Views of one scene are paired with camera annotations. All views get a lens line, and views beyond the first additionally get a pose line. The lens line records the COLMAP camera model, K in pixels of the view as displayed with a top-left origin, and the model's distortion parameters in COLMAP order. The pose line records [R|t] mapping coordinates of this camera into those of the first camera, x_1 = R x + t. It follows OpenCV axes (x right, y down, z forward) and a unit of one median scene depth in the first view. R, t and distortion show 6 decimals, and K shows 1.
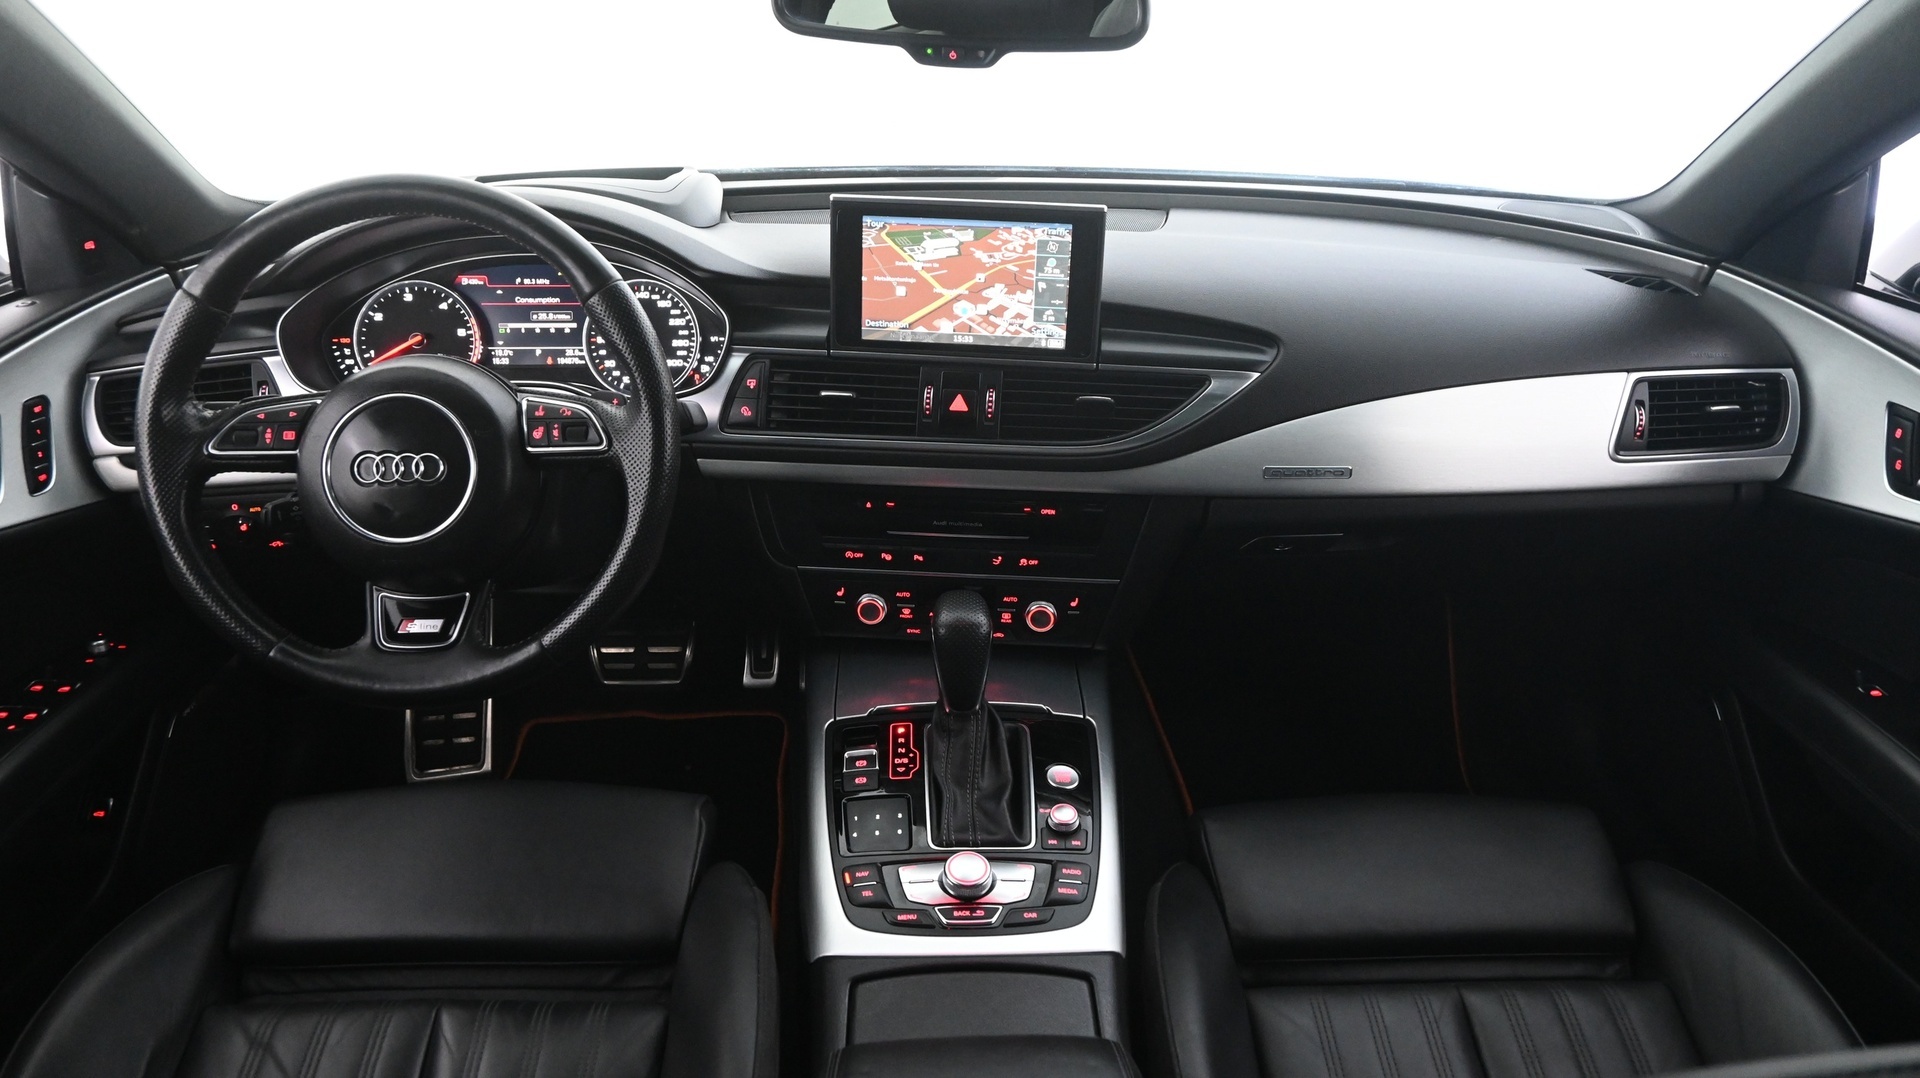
lens RADIAL K [[1385.2, 0, 964.0], [0, 1385.2, 536.2], [0, 0, 1]] dist [-0.009853, 0.003251]
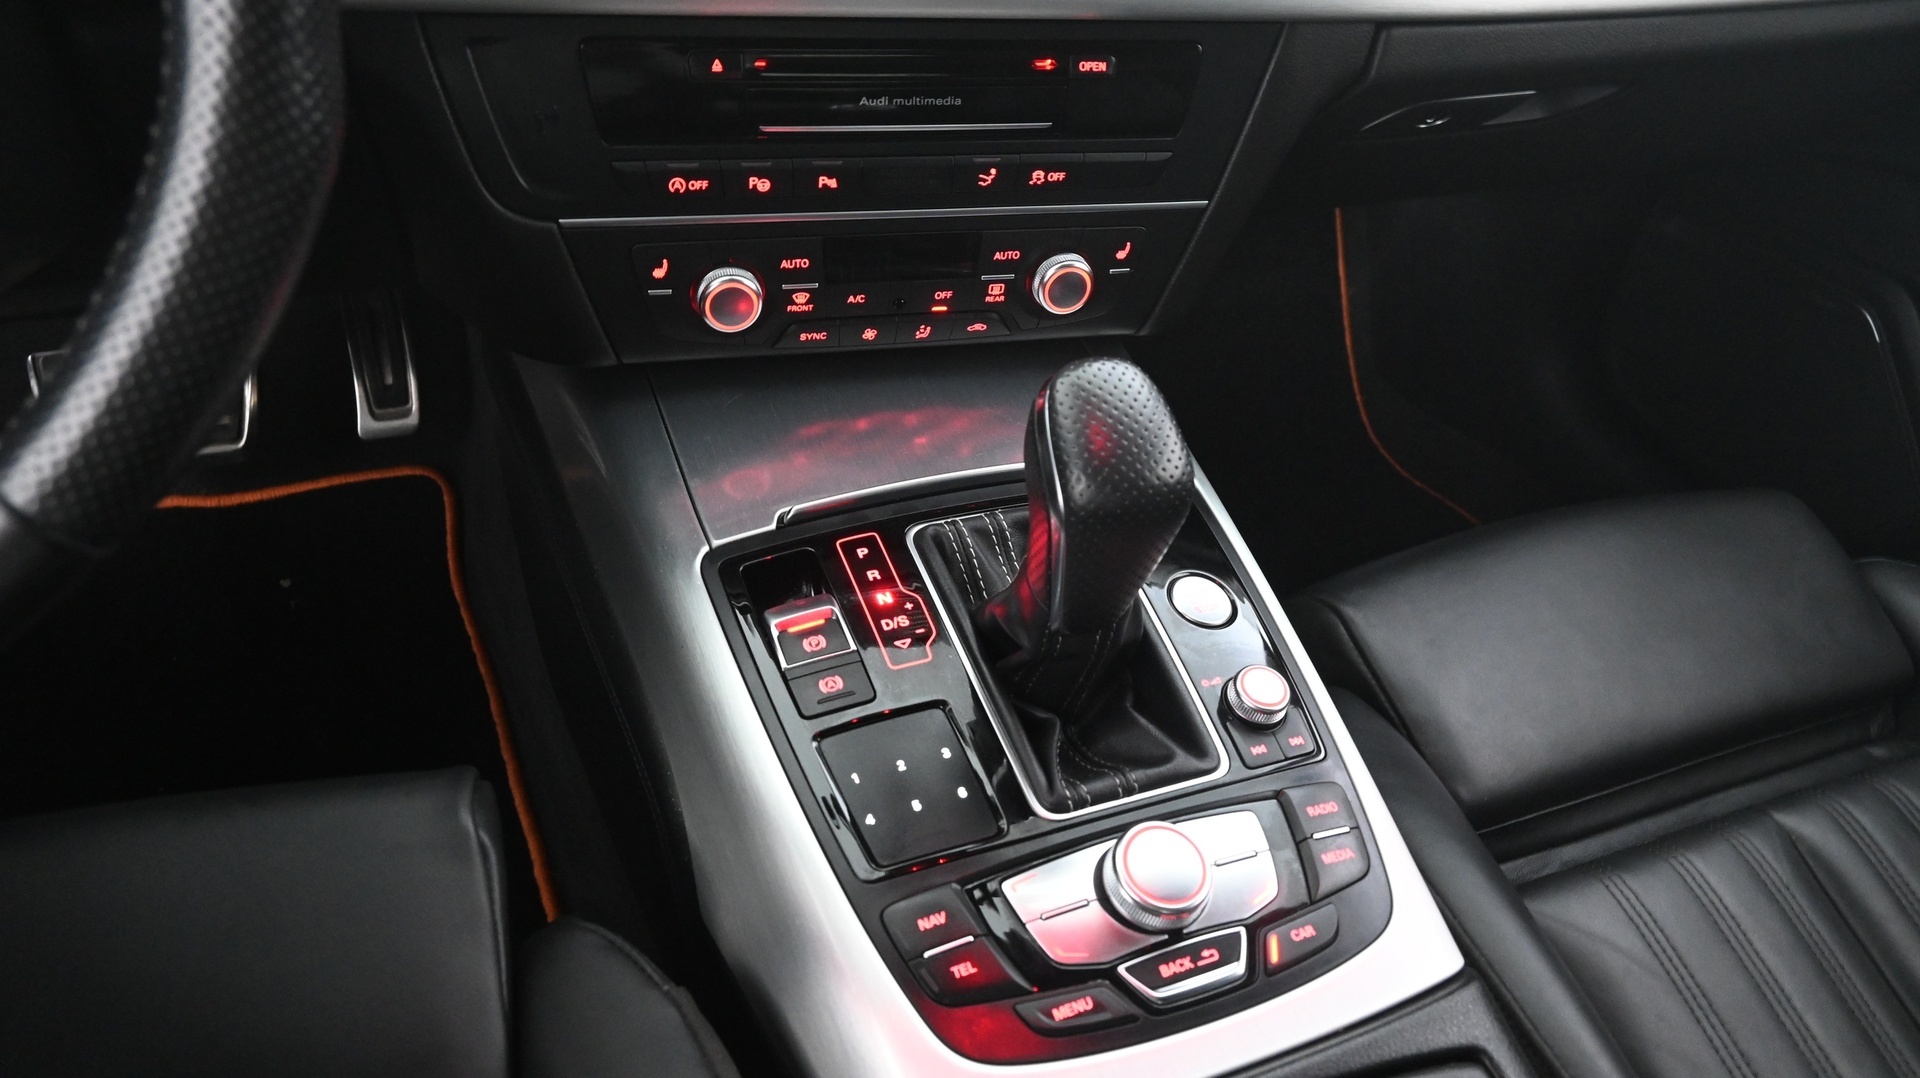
lens RADIAL K [[1332.6, 0, 957.3], [0, 1332.6, 542.6], [0, 0, 1]] dist [-0.000468, 0.023271]
pose [[0.933218, -0.153532, 0.324857, -0.156709], [0.056839, 0.955807, 0.288448, 0.004537], [-0.354787, -0.250720, 0.900703, 0.540489]]
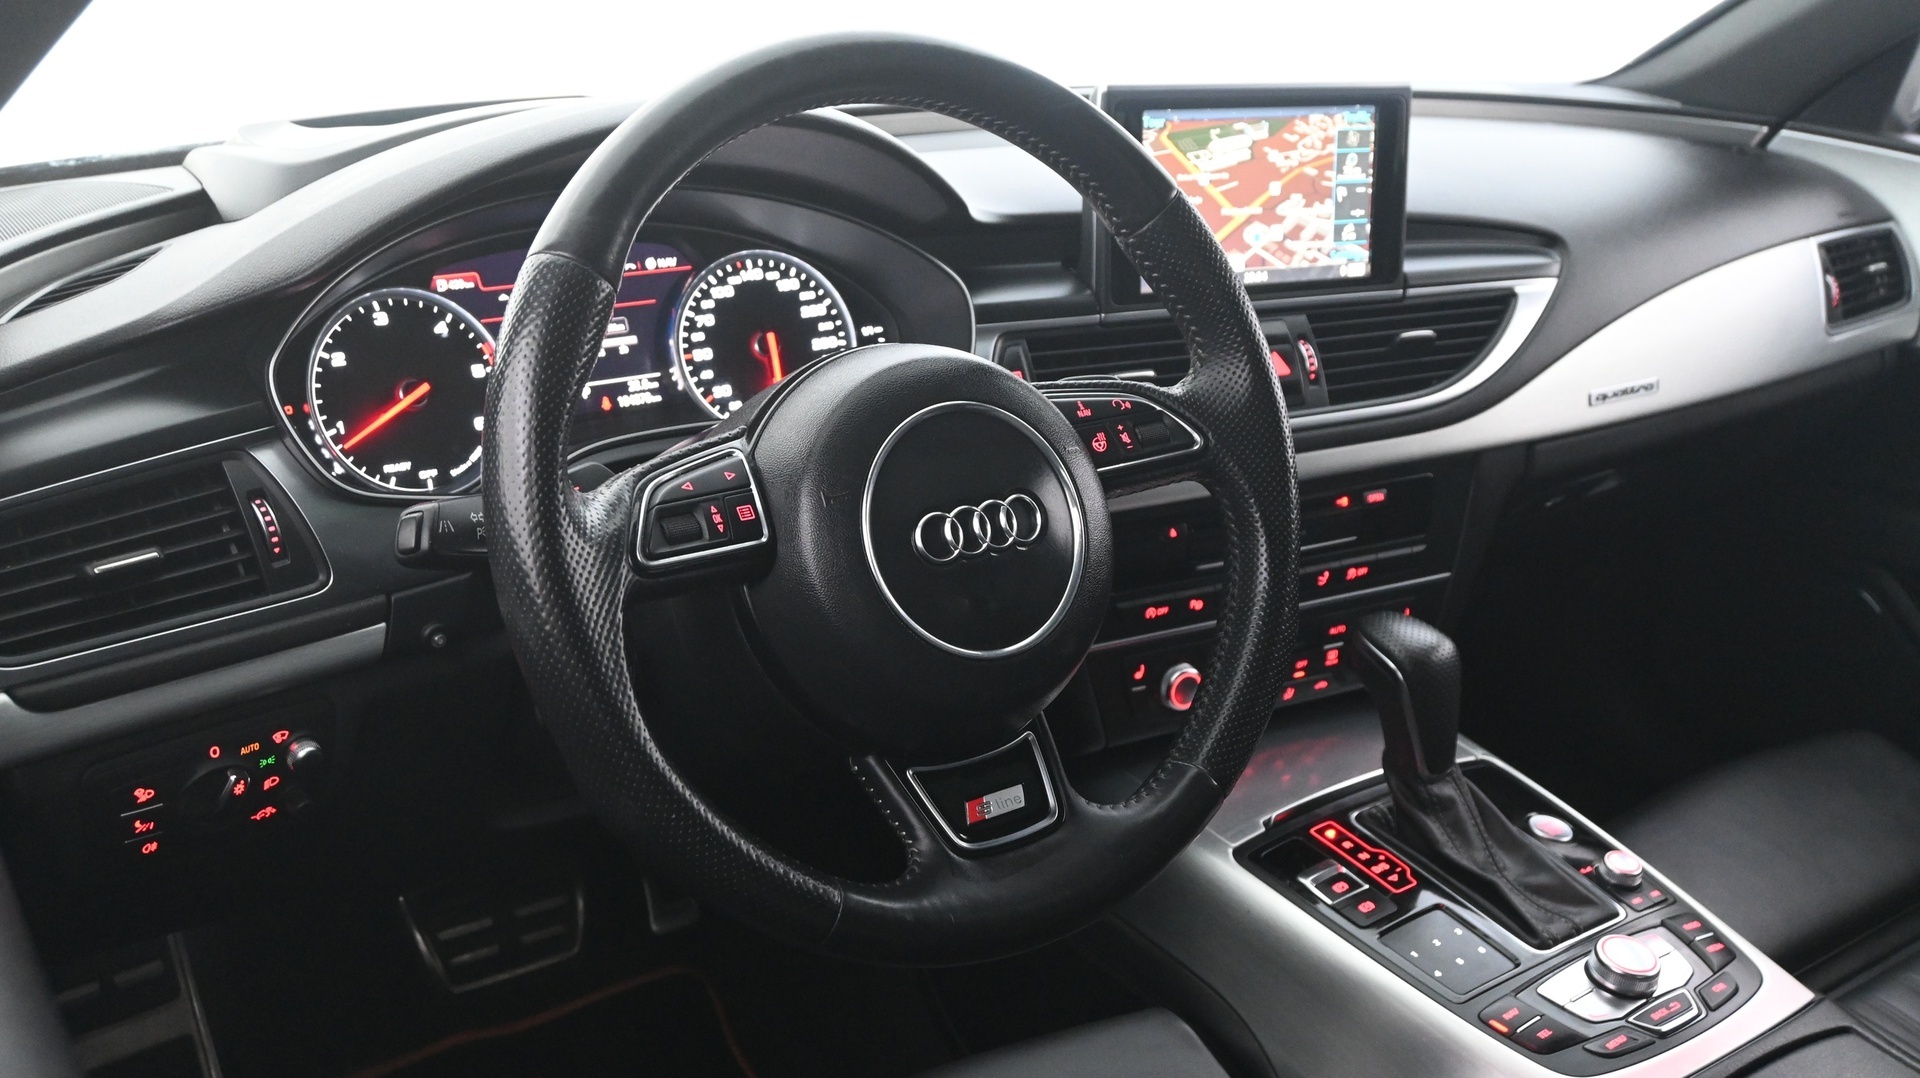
lens RADIAL K [[1902.8, 0, 978.8], [0, 1902.8, 535.3], [0, 0, 1]] dist [0.022732, 0.000000]
pose [[0.824483, -0.172706, 0.538888, -0.642785], [0.216413, 0.976131, -0.018271, -0.024545], [-0.522870, 0.131686, 0.842179, 0.256379]]
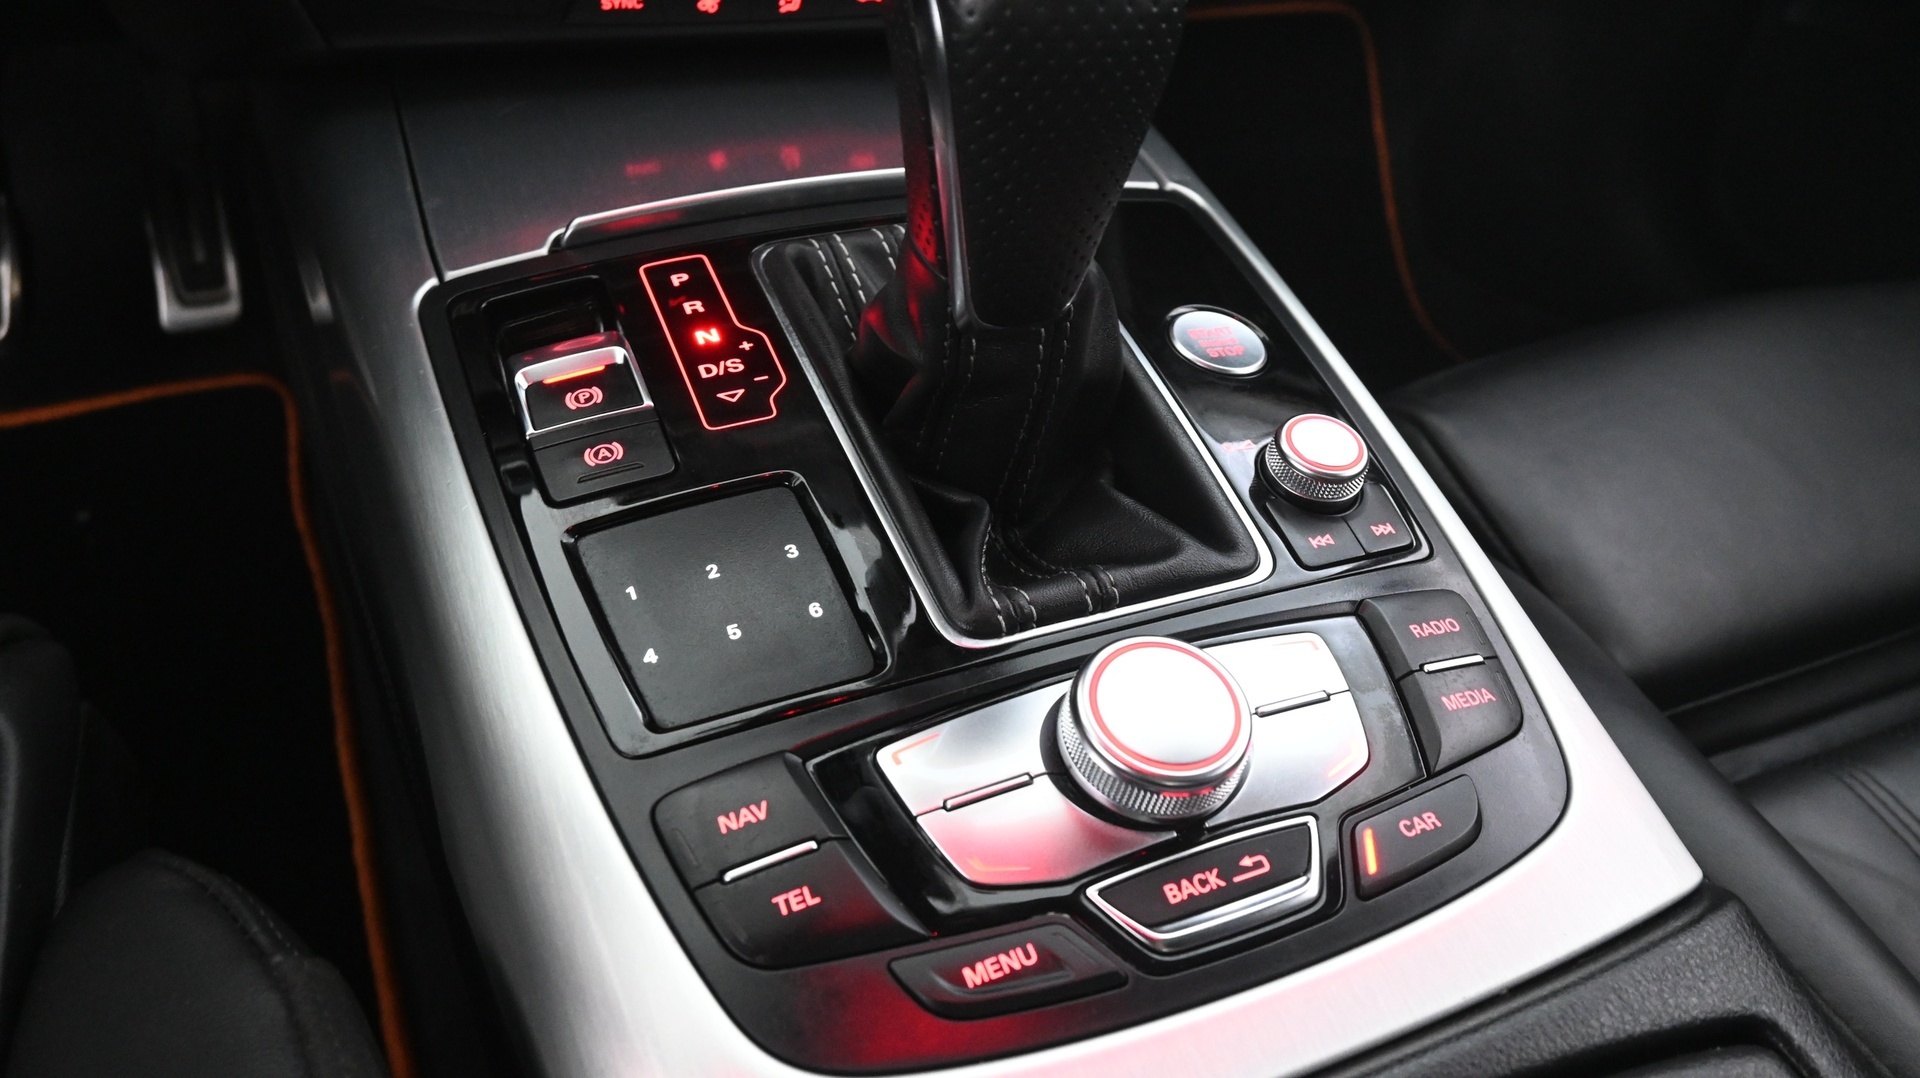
lens RADIAL K [[1332.6, 0, 956.2], [0, 1332.6, 548.0], [0, 0, 1]] dist [-0.000468, 0.023271]
pose [[0.933348, -0.187796, 0.305933, -0.085333], [0.103663, 0.956937, 0.271154, 0.117149], [-0.343680, -0.221367, 0.912623, 0.659329]]
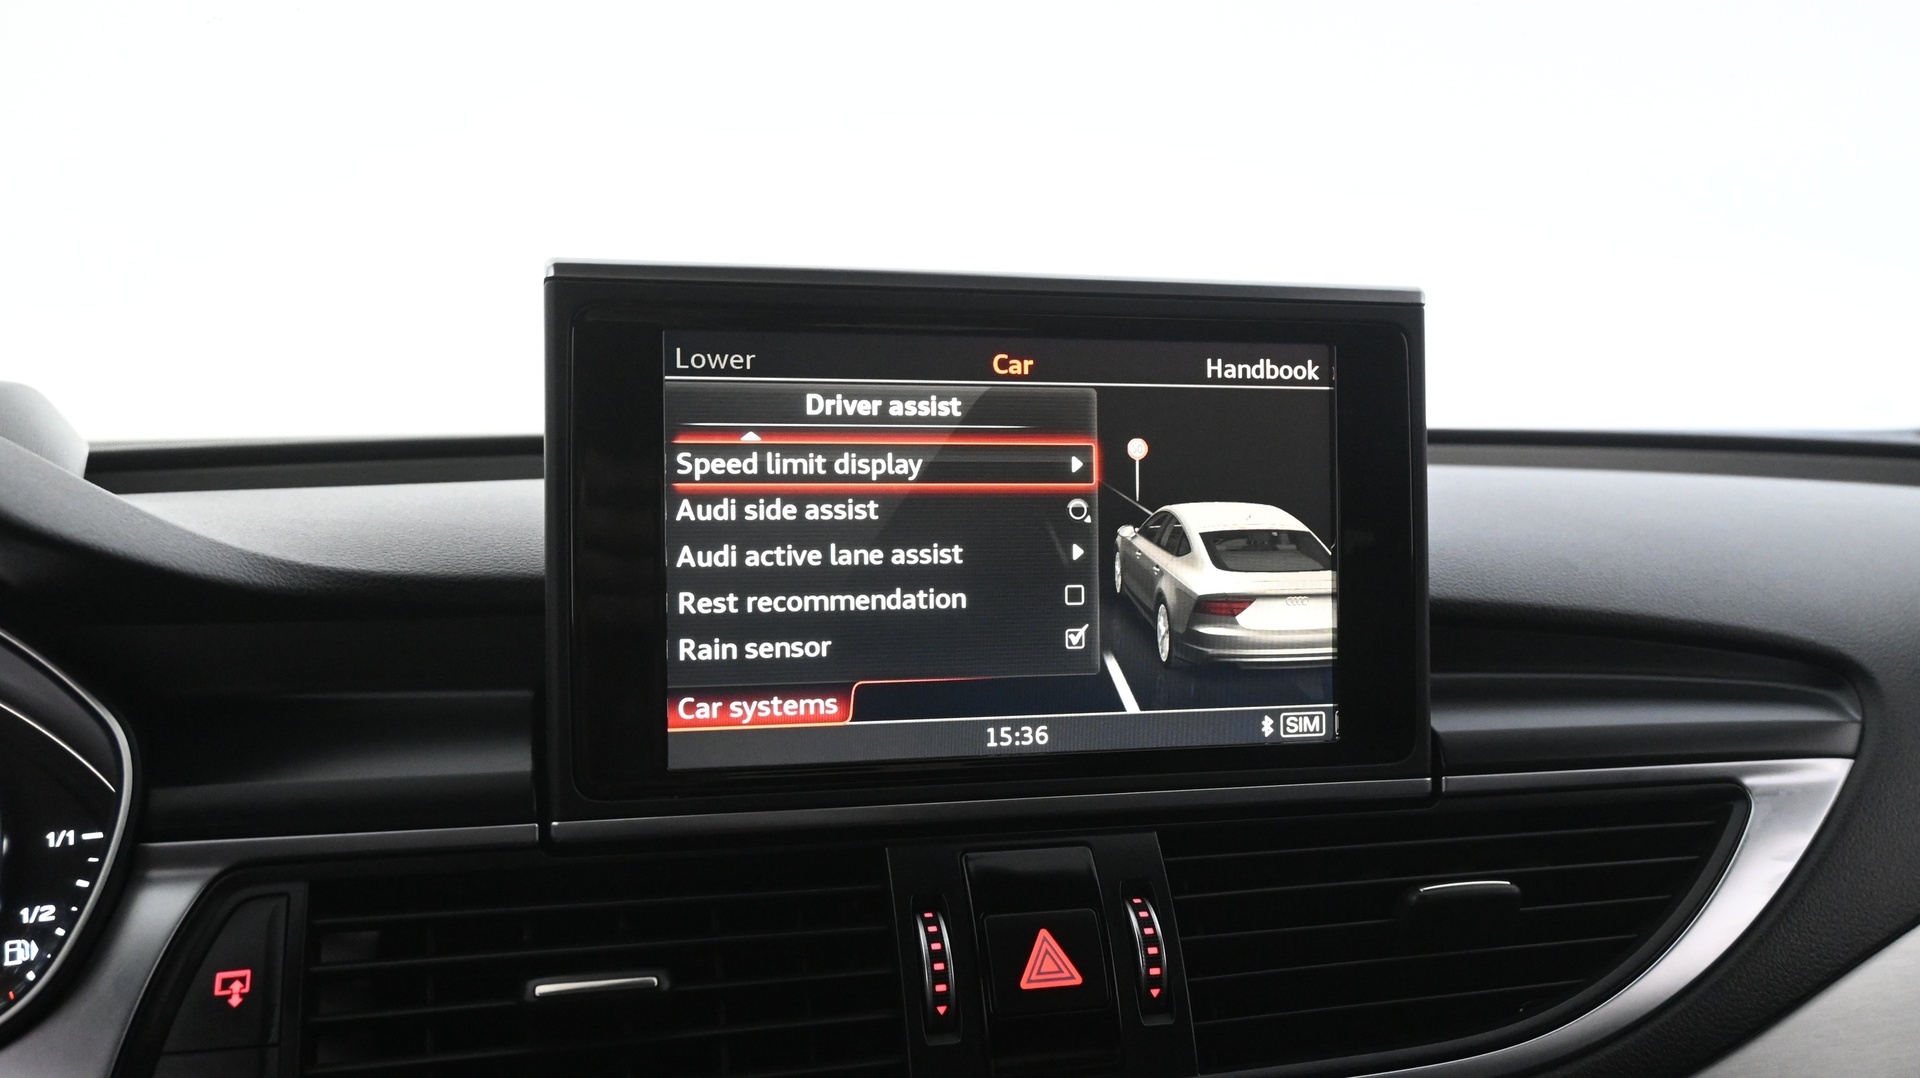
lens RADIAL K [[1646.9, 0, 960.3], [0, 1646.9, 544.0], [0, 0, 1]] dist [0.002225, -0.000603]
pose [[0.941497, -0.042873, 0.334284, -0.122222], [0.148719, 0.942932, -0.297928, -0.075313], [-0.302434, 0.330213, 0.894144, 0.650128]]
